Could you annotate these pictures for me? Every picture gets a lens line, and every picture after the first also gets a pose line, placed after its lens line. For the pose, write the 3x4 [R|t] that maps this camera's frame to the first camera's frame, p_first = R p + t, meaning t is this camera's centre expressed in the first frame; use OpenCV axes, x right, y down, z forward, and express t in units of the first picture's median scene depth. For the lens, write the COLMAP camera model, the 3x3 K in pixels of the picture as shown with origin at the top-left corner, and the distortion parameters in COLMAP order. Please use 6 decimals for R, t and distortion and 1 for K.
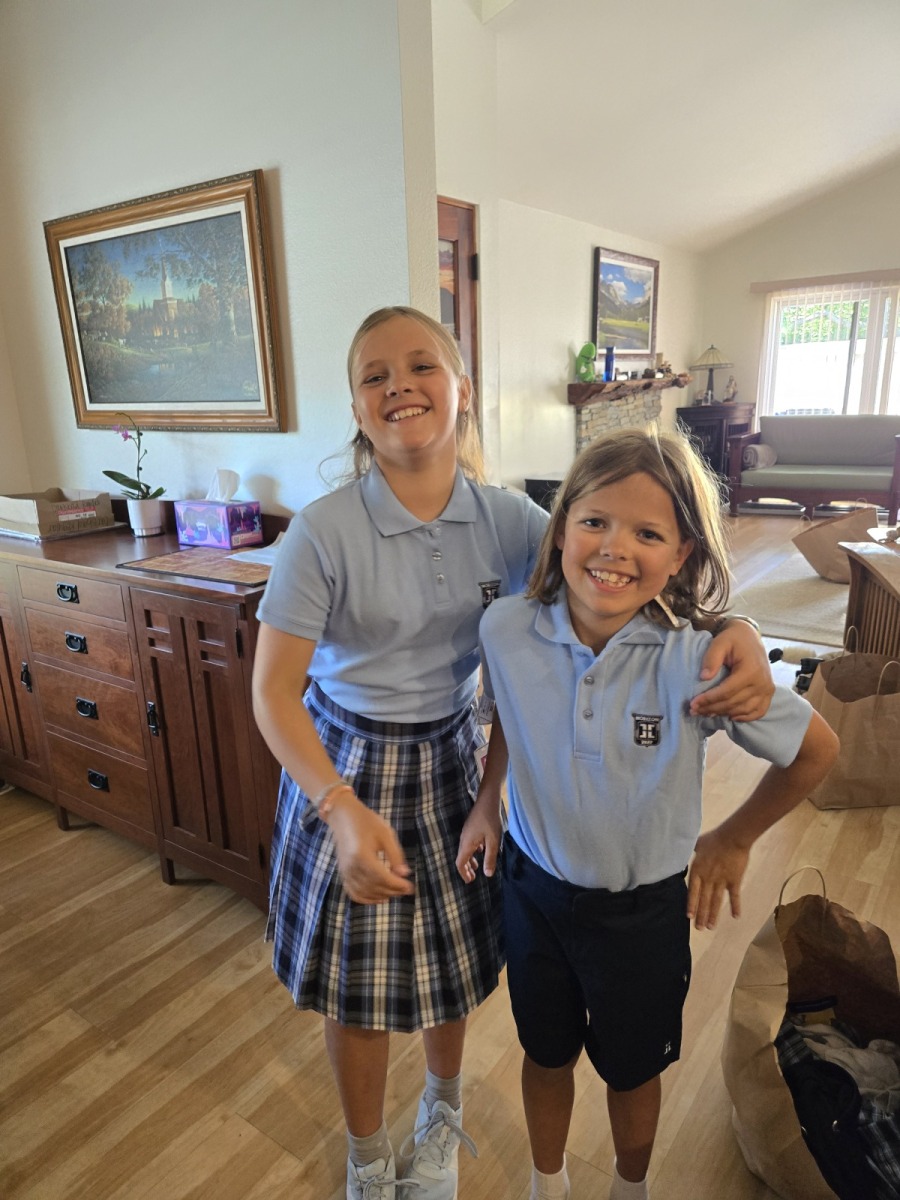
lens RADIAL K [[802.4, 0, 436.4], [0, 802.4, 601.6], [0, 0, 1]] dist [0.071223, -0.070560]
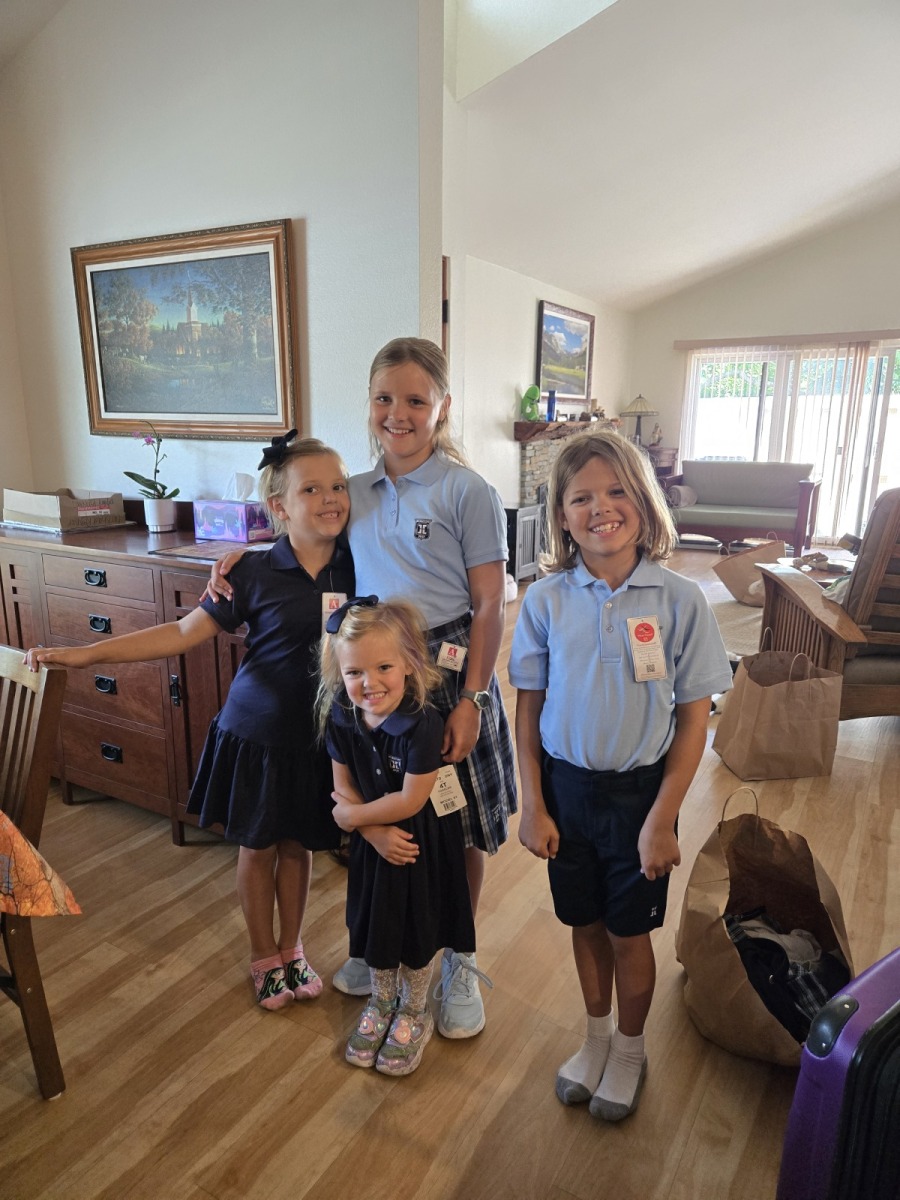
lens RADIAL K [[799.0, 0, 450.0], [0, 799.0, 600.0], [0, 0, 1]] dist [0.069492, -0.071997]
pose [[0.994203, 0.020629, 0.105523, -0.082739], [-0.015575, 0.998702, -0.048493, 0.060462], [-0.106386, 0.046568, 0.993234, -0.133013]]
